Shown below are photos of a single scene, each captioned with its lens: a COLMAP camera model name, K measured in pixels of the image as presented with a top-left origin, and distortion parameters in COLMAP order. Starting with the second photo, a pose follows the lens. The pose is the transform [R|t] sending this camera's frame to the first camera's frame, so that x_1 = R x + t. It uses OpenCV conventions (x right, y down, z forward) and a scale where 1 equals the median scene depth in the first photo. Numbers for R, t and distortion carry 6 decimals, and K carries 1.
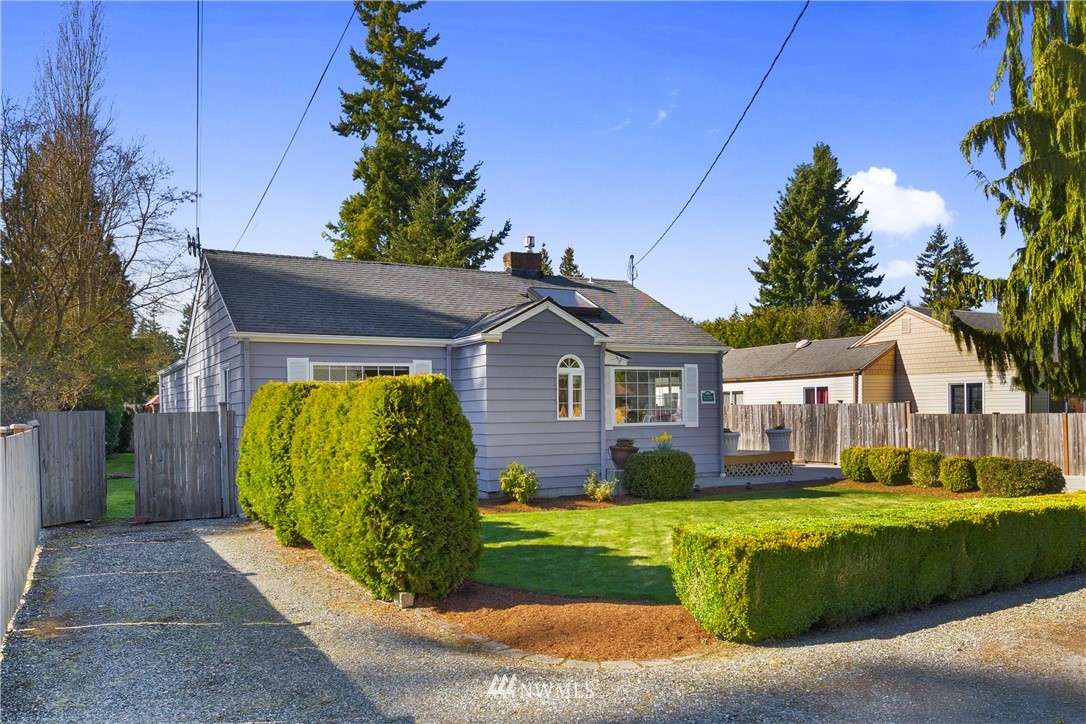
lens RADIAL K [[850.9, 0, 545.2], [0, 850.9, 429.8], [0, 0, 1]] dist [0.002671, 0.000302]
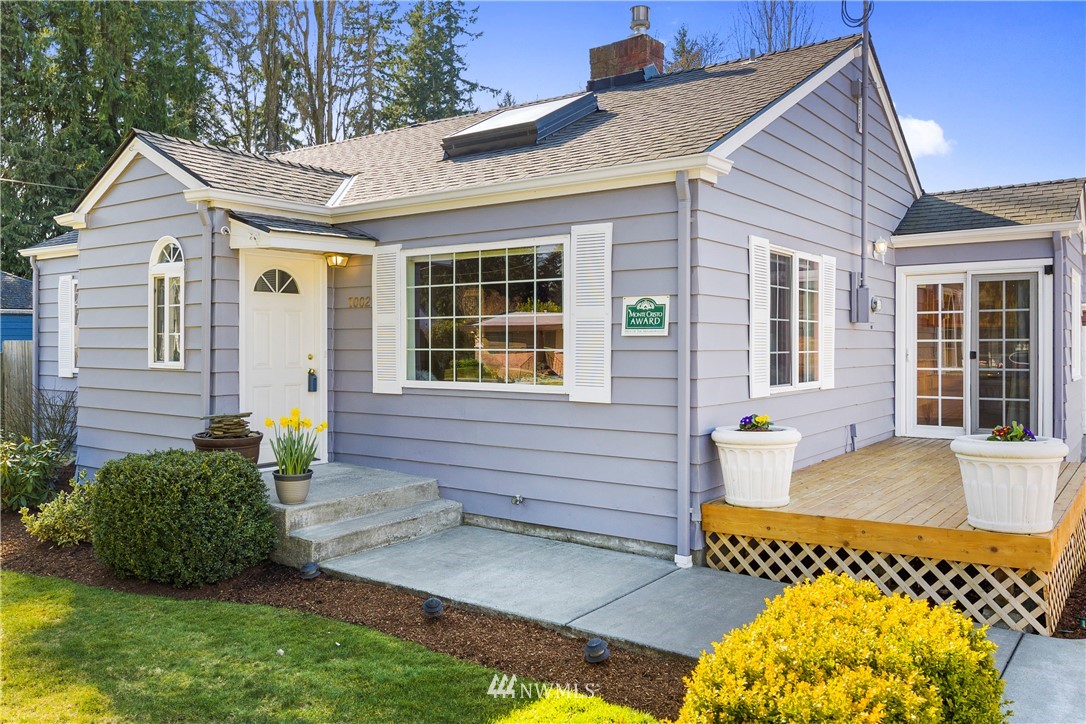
lens RADIAL K [[853.1, 0, 537.8], [0, 853.1, 345.0], [0, 0, 1]] dist [0.006013, 0.002924]
pose [[0.428656, 0.015610, -0.903333, 0.157230], [-0.028203, 0.999595, 0.003891, -0.009062], [0.903028, 0.023808, 0.428922, 0.271395]]
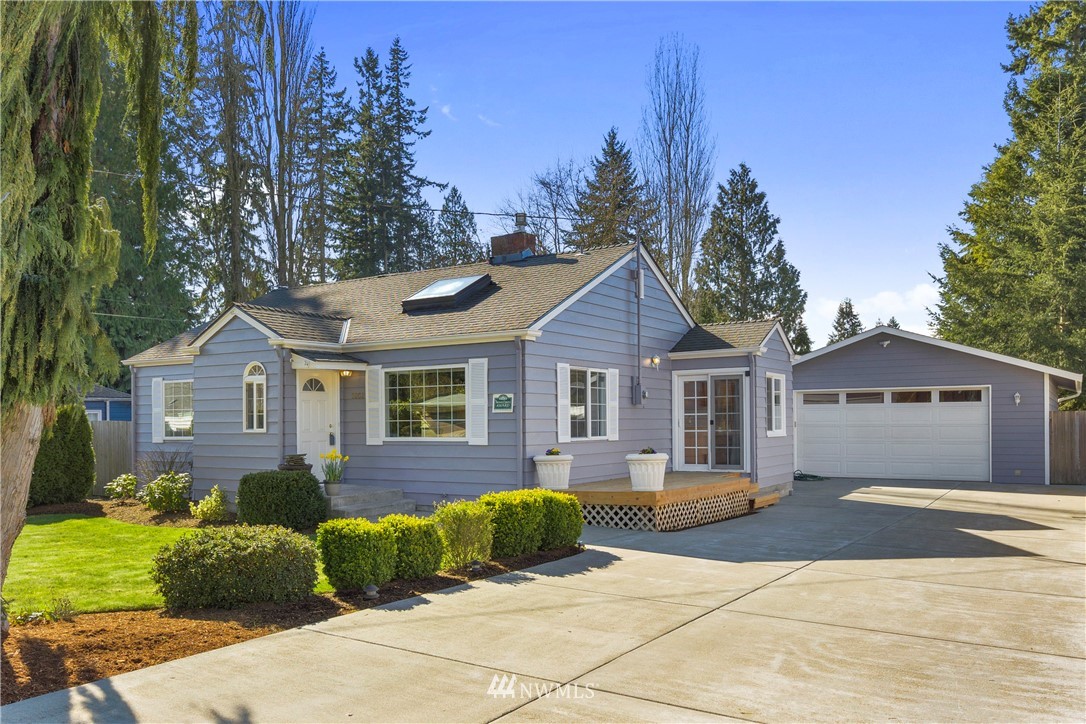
lens RADIAL K [[860.2, 0, 542.7], [0, 860.2, 423.1], [0, 0, 1]] dist [0.004463, 0.002839]
pose [[0.484617, 0.008335, -0.874687, 0.273787], [-0.018230, 0.999834, -0.000573, -0.007371], [0.874536, 0.016223, 0.484689, 0.227181]]
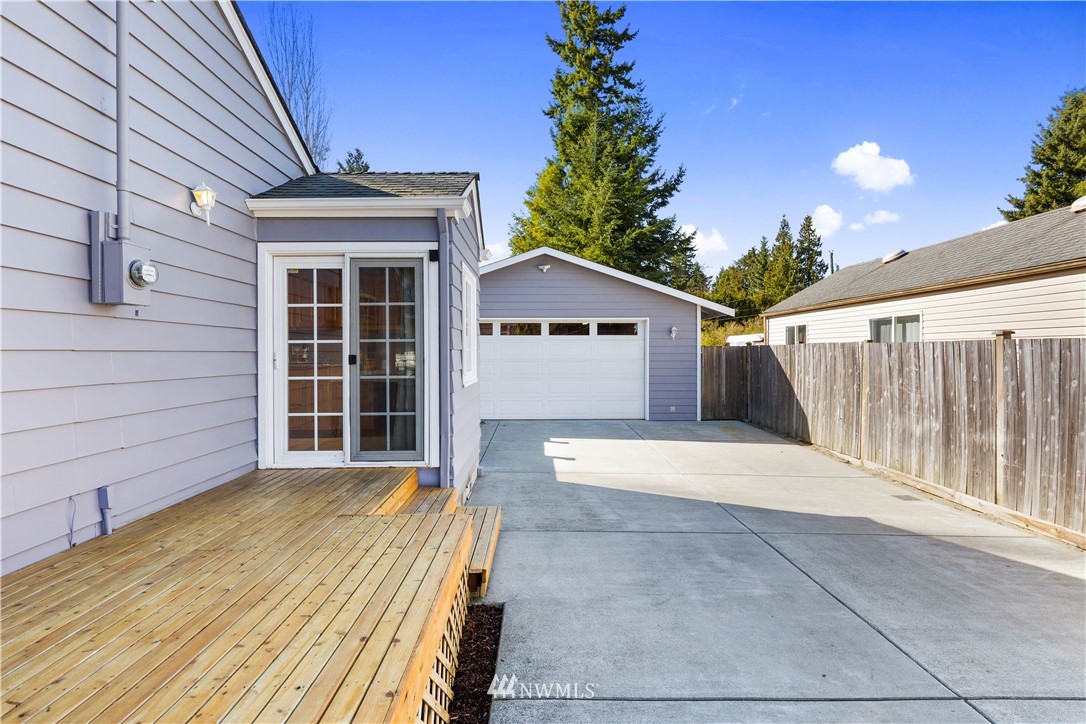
lens RADIAL K [[528.9, 0, 542.7], [0, 528.9, 355.7], [0, 0, 1]] dist [0.001422, -0.000311]
pose [[0.883755, 0.012813, -0.467775, 0.105453], [-0.019168, 0.999777, -0.008830, -0.009318], [0.467558, 0.016770, 0.883804, 0.364345]]
